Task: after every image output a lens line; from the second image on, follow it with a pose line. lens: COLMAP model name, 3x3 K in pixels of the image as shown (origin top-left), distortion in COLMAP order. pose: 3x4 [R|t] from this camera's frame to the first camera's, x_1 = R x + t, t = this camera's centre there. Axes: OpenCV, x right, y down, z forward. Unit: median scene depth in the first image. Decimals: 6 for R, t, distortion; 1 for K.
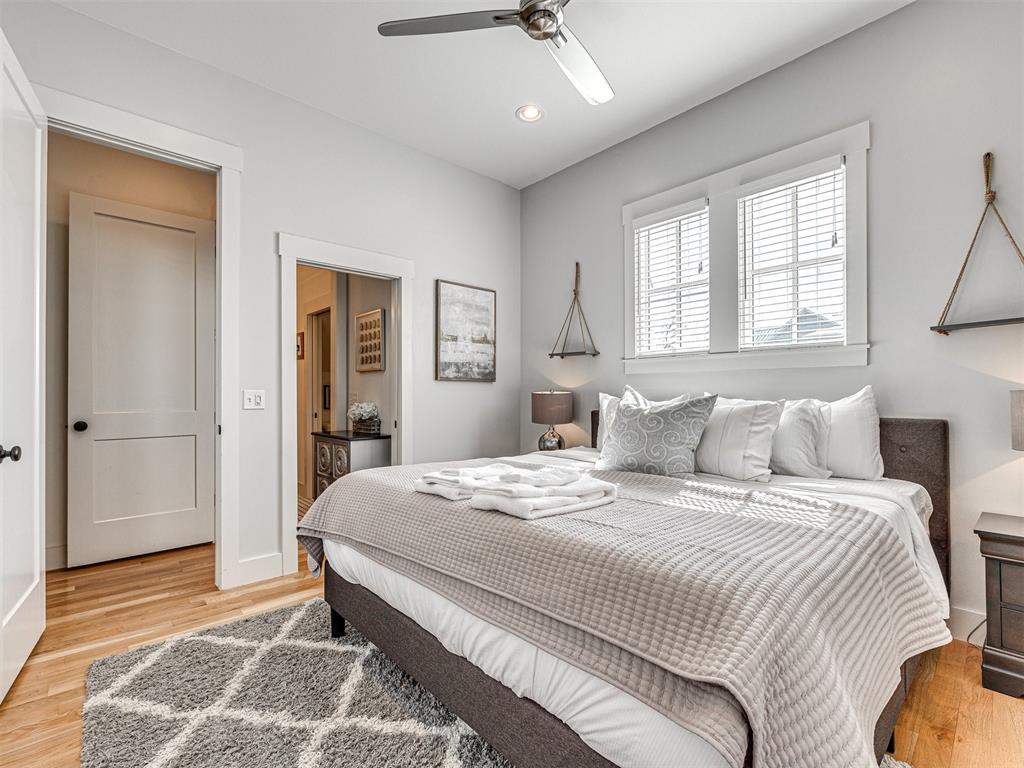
lens RADIAL K [[460.9, 0, 512.0], [0, 460.9, 384.0], [0, 0, 1]] dist [-0.000123, -0.000080]
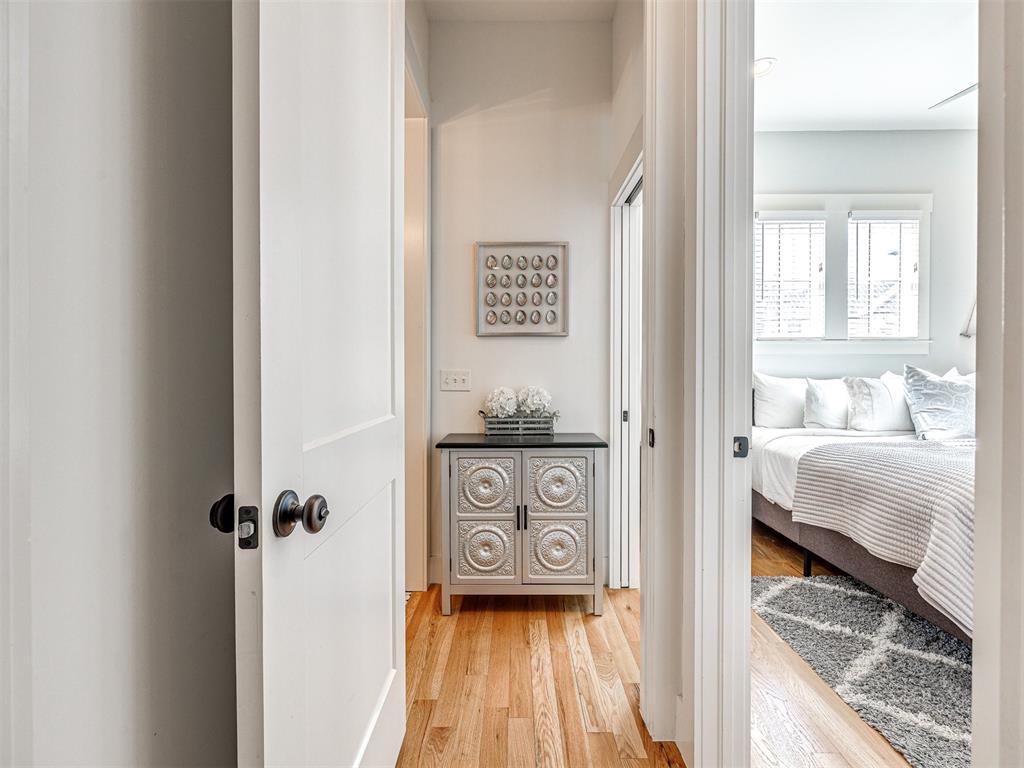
lens RADIAL K [[460.9, 0, 512.0], [0, 460.9, 384.0], [0, 0, 1]] dist [-0.000123, -0.000080]
pose [[0.684454, -0.007219, 0.729020, -1.080758], [-0.008086, 0.999814, 0.017492, 0.037891], [-0.729011, -0.017867, 0.684269, 0.792218]]
